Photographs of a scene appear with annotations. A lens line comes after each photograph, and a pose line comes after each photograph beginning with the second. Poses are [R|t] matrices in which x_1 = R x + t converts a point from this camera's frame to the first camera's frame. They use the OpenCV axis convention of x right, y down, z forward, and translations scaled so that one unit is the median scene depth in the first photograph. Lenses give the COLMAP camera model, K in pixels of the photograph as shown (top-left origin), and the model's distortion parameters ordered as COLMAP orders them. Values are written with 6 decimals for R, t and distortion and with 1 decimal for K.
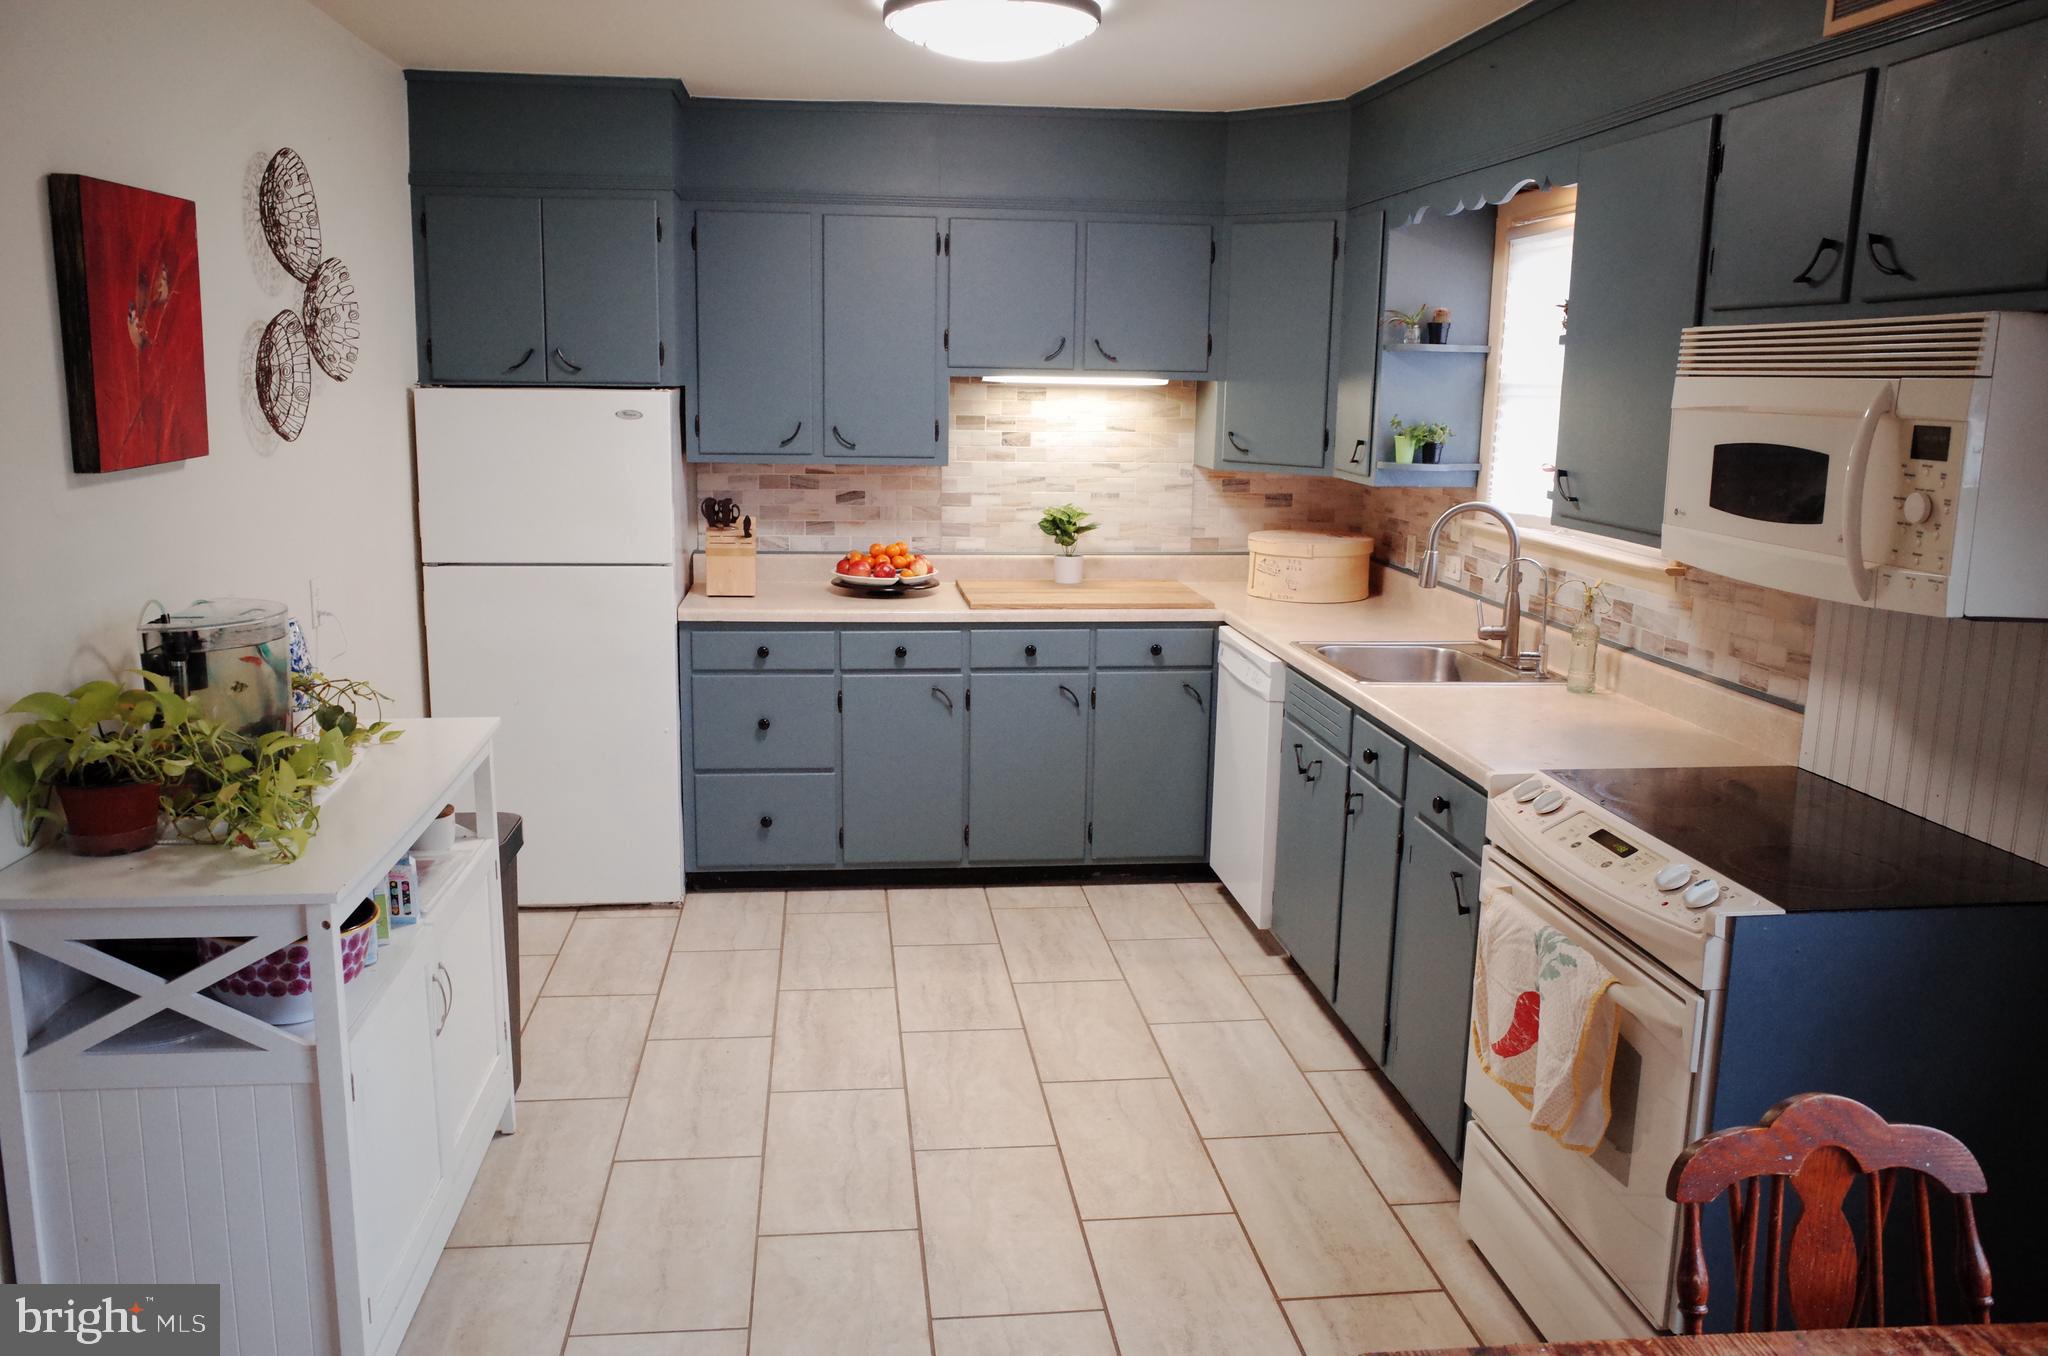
lens RADIAL K [[1596.7, 0, 1020.8], [0, 1596.7, 700.1], [0, 0, 1]] dist [-0.079505, 0.089857]
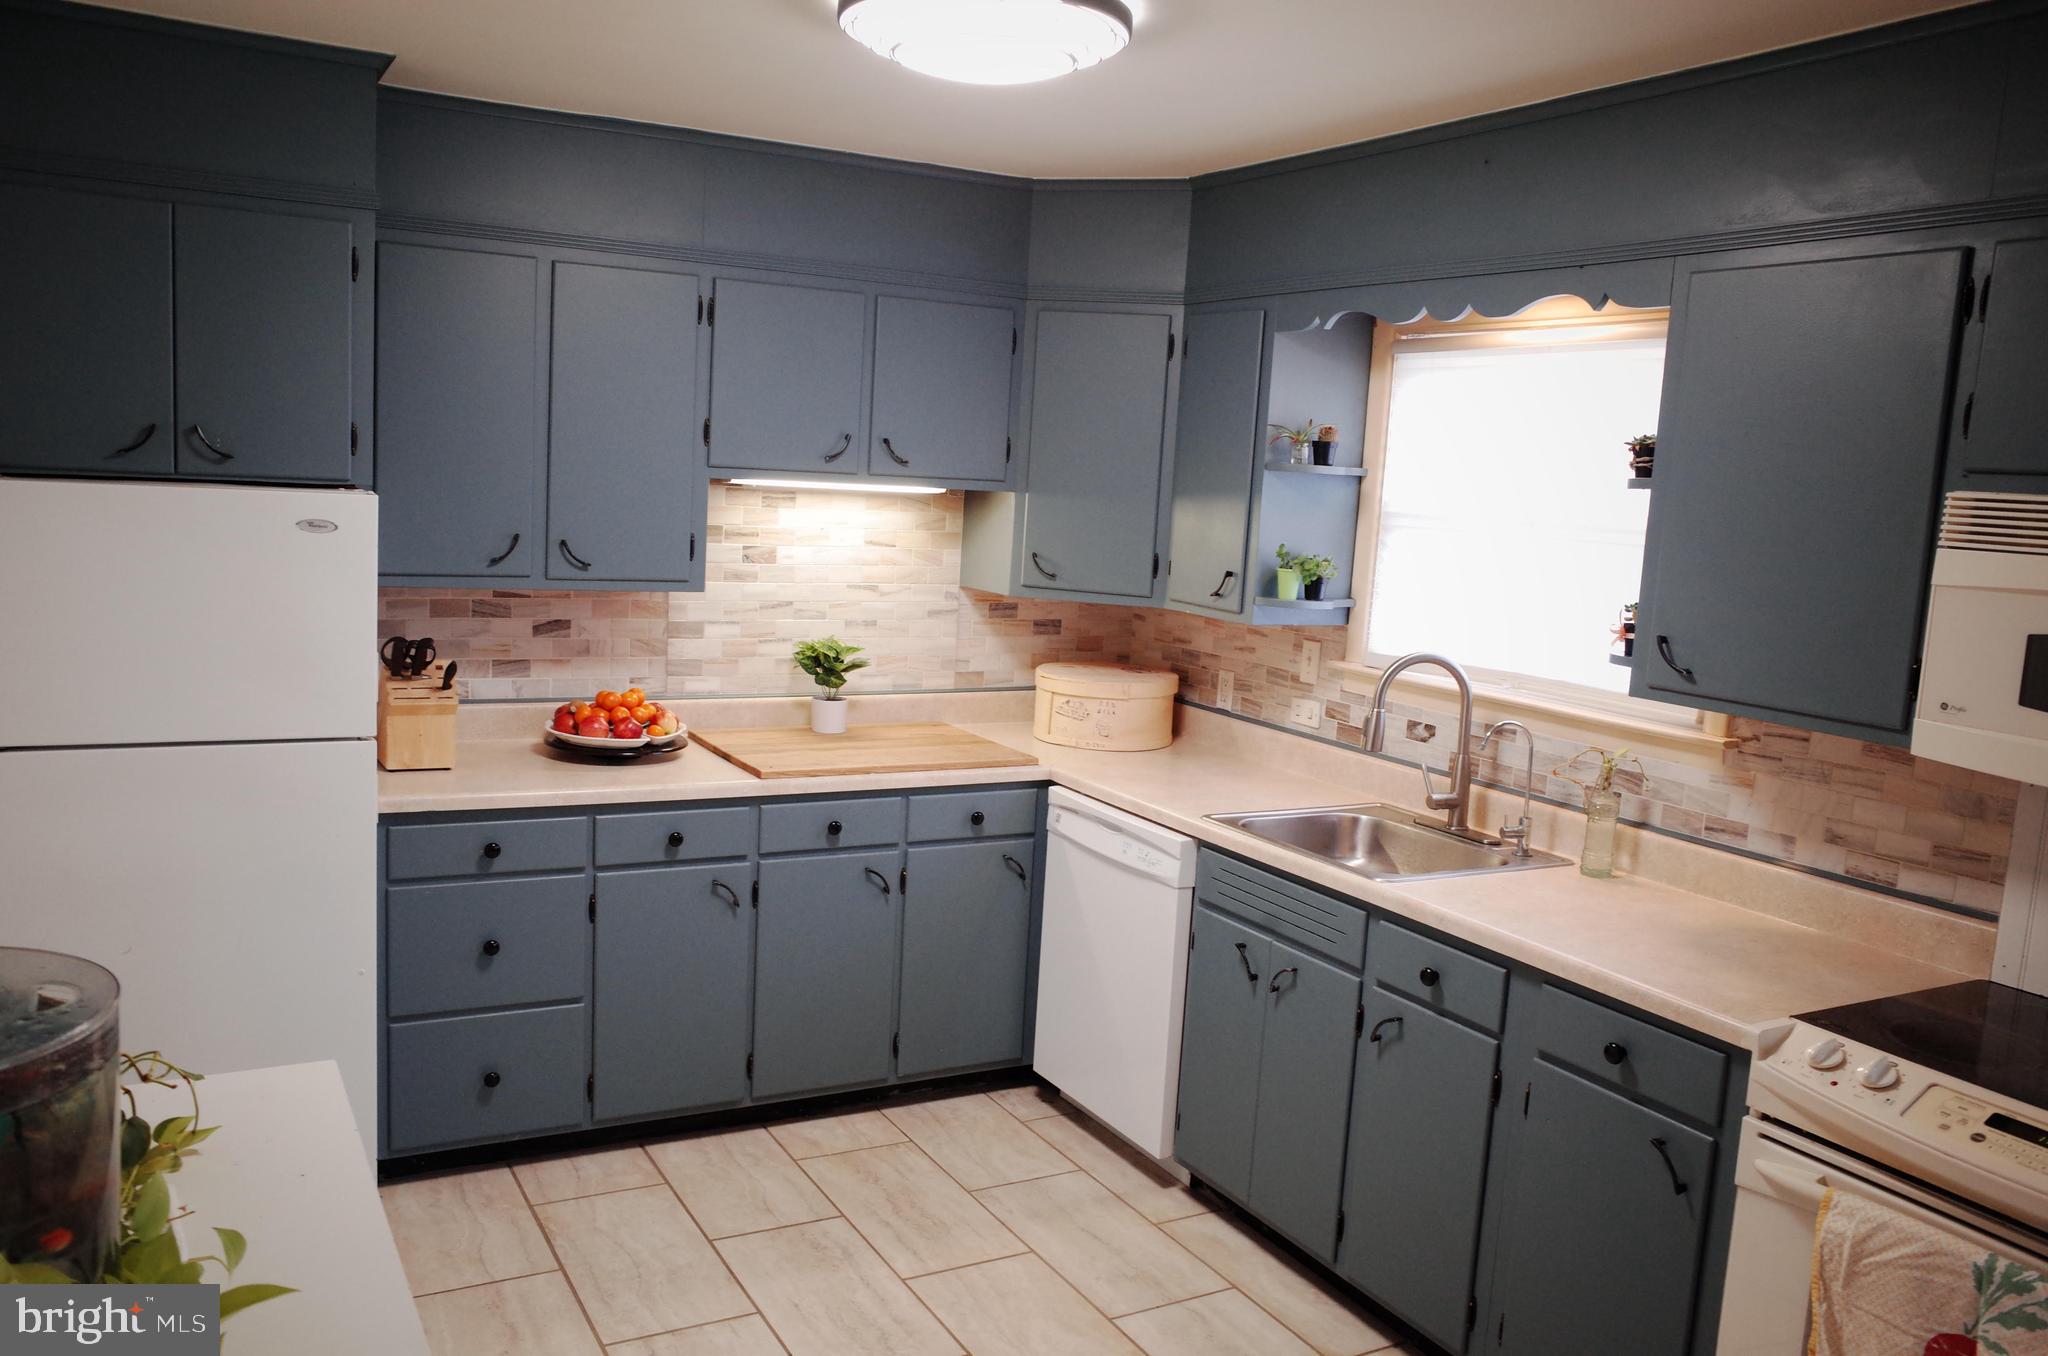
lens RADIAL K [[1596.7, 0, 1020.8], [0, 1596.7, 700.1], [0, 0, 1]] dist [-0.079505, 0.089857]
pose [[0.923944, -0.020296, 0.381989, -0.206458], [0.036518, 0.998711, -0.035265, -0.062156], [-0.380781, 0.046533, 0.923494, 0.227470]]
